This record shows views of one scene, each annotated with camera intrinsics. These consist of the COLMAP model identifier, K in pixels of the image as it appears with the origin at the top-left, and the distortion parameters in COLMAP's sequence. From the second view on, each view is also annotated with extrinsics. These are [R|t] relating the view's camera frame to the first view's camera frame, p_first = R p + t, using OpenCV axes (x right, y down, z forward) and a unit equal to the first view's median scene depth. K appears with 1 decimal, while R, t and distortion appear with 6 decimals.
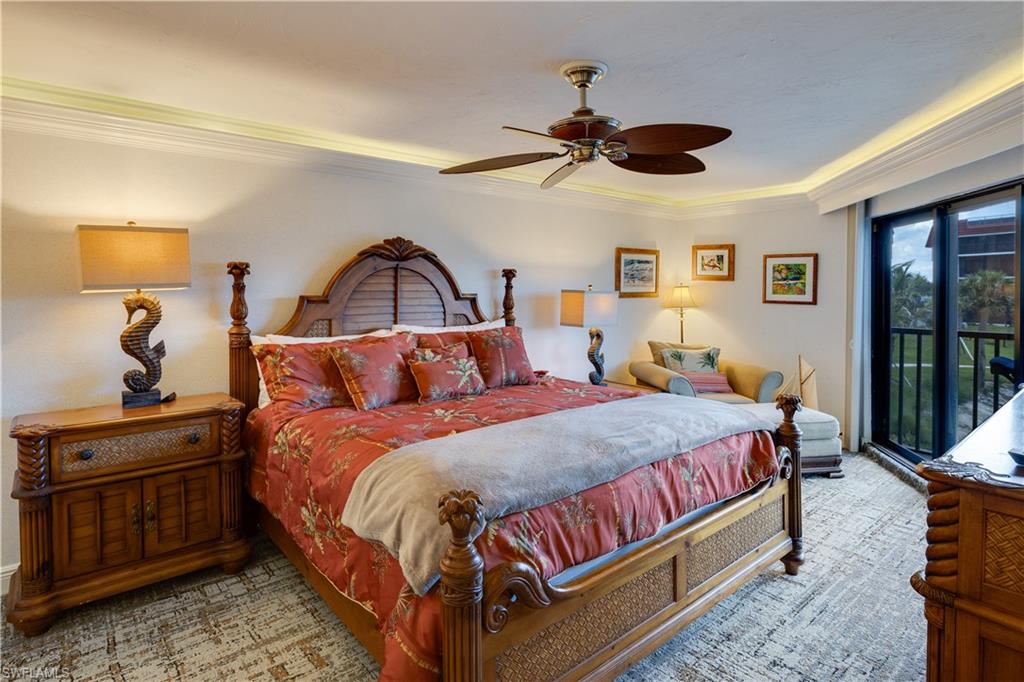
lens RADIAL K [[556.5, 0, 476.6], [0, 556.5, 299.4], [0, 0, 1]] dist [0.002829, 0.000819]
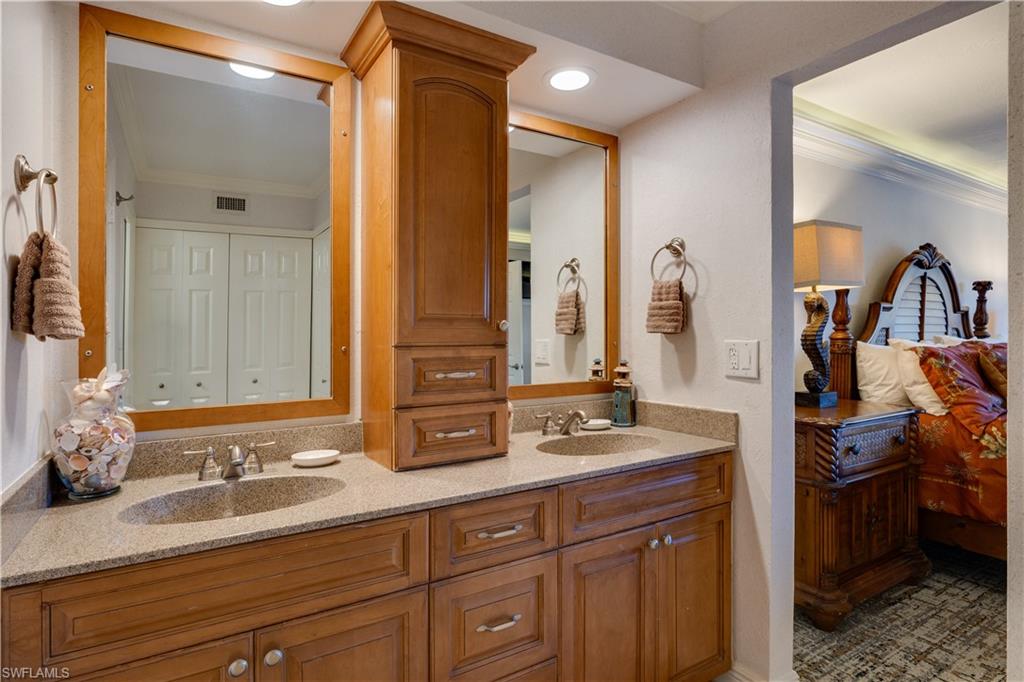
lens RADIAL K [[556.5, 0, 508.5], [0, 556.5, 334.3], [0, 0, 1]] dist [0.002829, 0.000819]
pose [[0.989060, -0.003675, -0.147468, -0.997058], [0.001747, 0.999911, -0.013201, 0.075397], [0.147503, 0.012799, 0.988979, -0.054872]]
